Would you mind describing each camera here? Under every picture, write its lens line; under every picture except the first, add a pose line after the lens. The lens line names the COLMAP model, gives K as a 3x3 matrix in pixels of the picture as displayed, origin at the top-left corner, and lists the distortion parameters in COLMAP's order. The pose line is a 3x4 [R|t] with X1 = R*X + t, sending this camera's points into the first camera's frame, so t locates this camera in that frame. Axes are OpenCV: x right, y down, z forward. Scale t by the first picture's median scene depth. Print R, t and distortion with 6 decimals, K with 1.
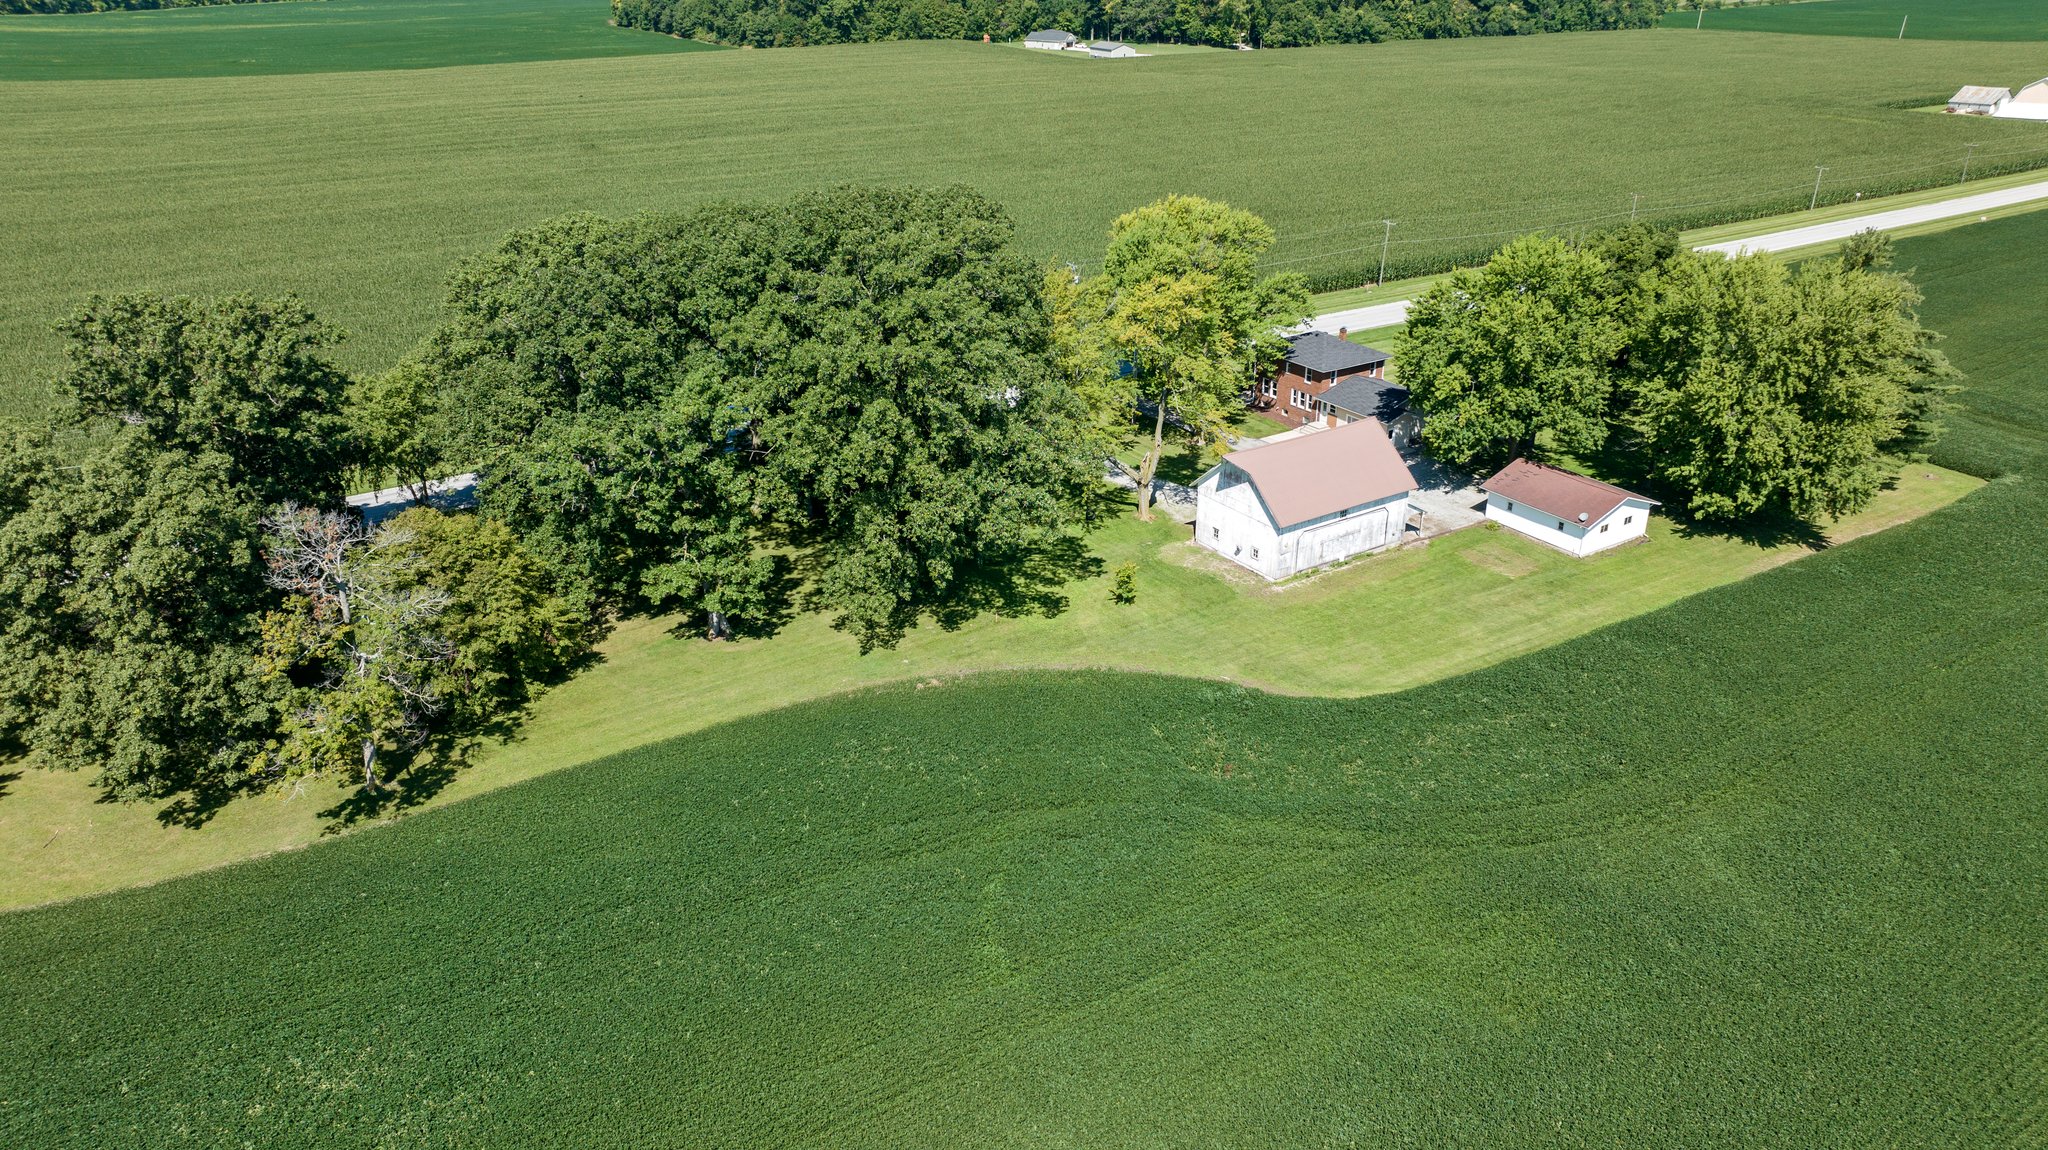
lens RADIAL K [[1430.4, 0, 1030.1], [0, 1430.4, 567.1], [0, 0, 1]] dist [-0.015406, -0.001316]
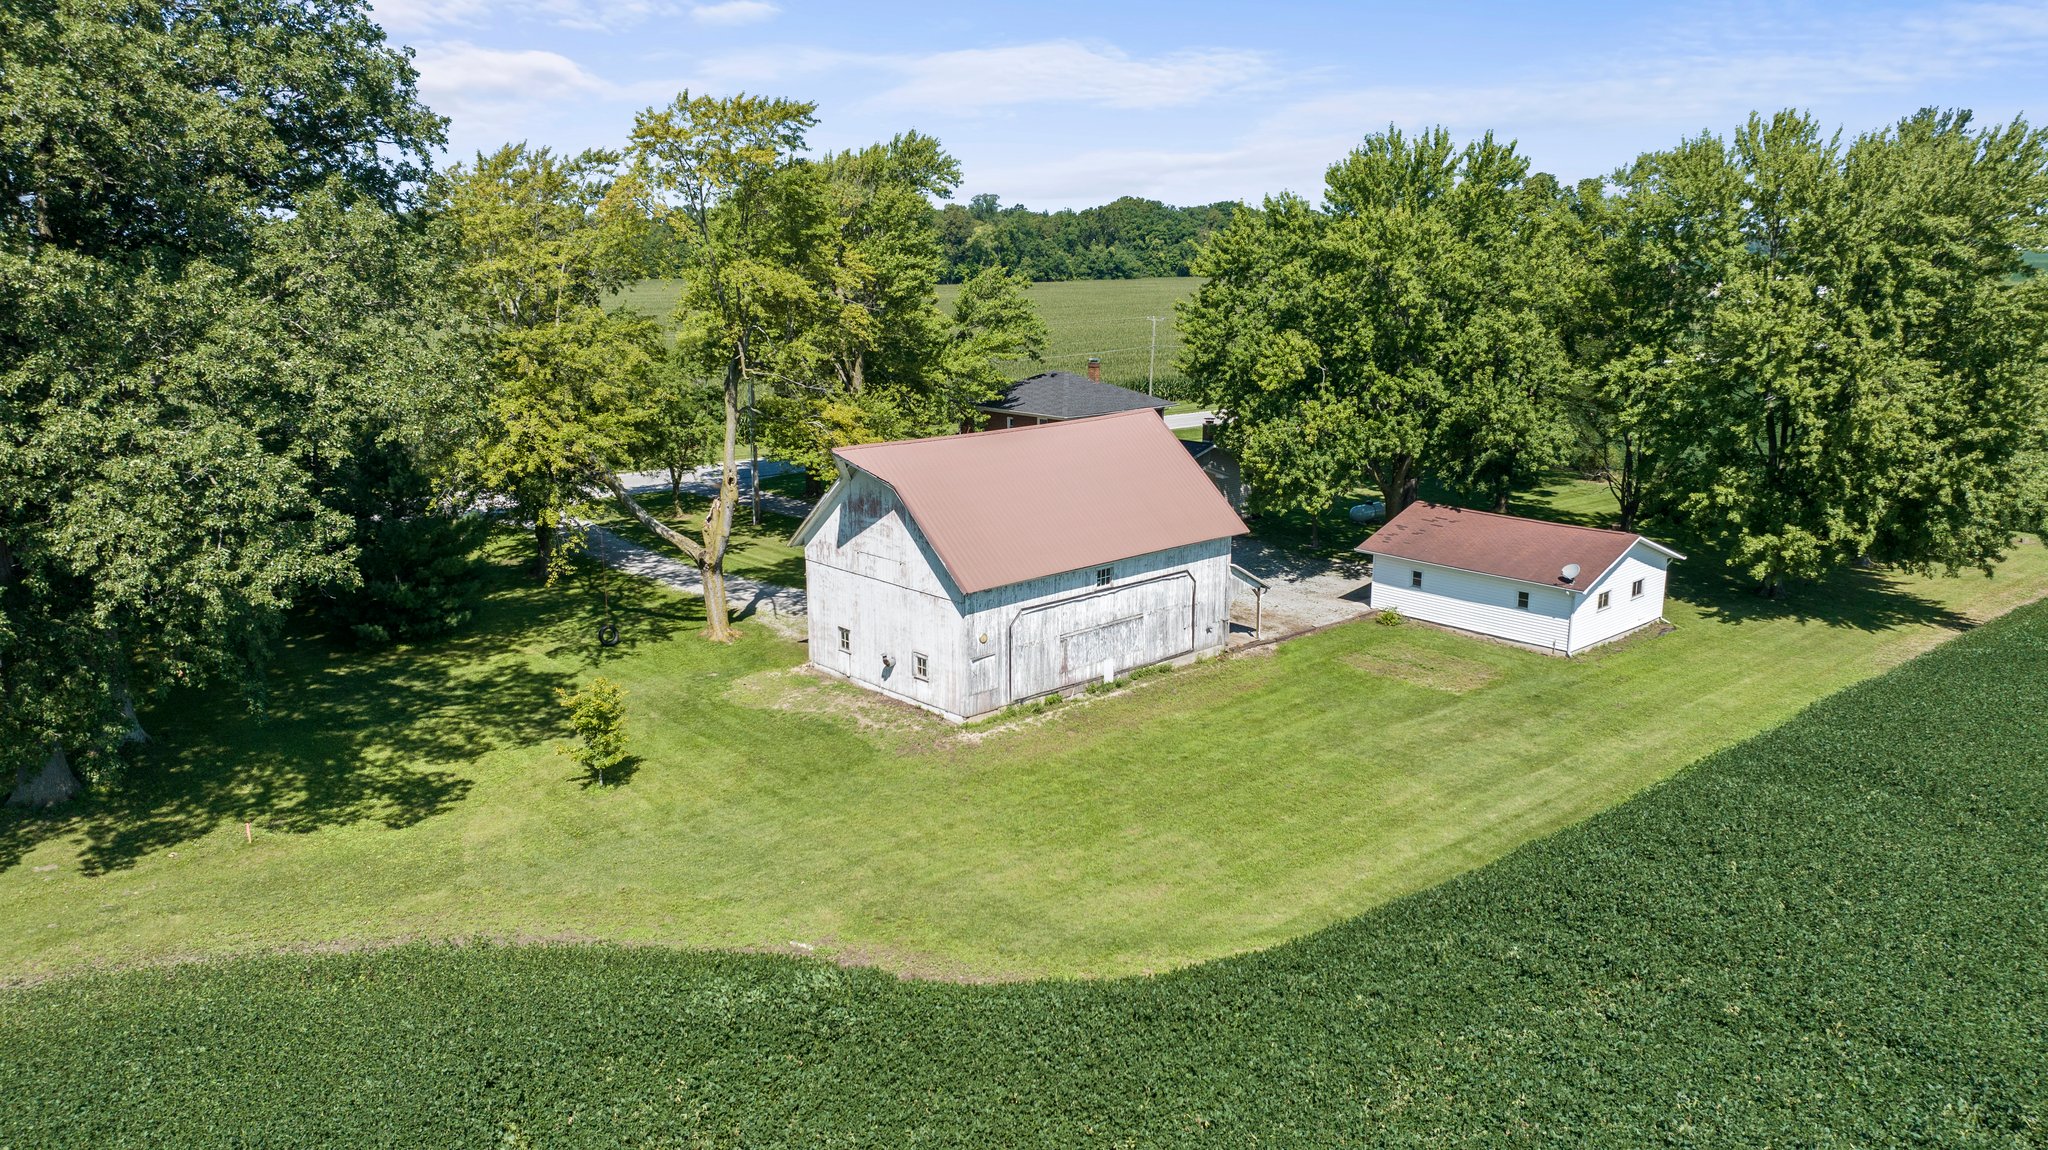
lens RADIAL K [[1430.4, 0, 1030.1], [0, 1430.4, 567.1], [0, 0, 1]] dist [-0.015406, -0.001316]
pose [[0.988316, -0.035919, 0.148129, 0.122963], [0.064738, 0.978744, -0.194603, 0.049572], [-0.137991, 0.201918, 0.969633, 0.534452]]
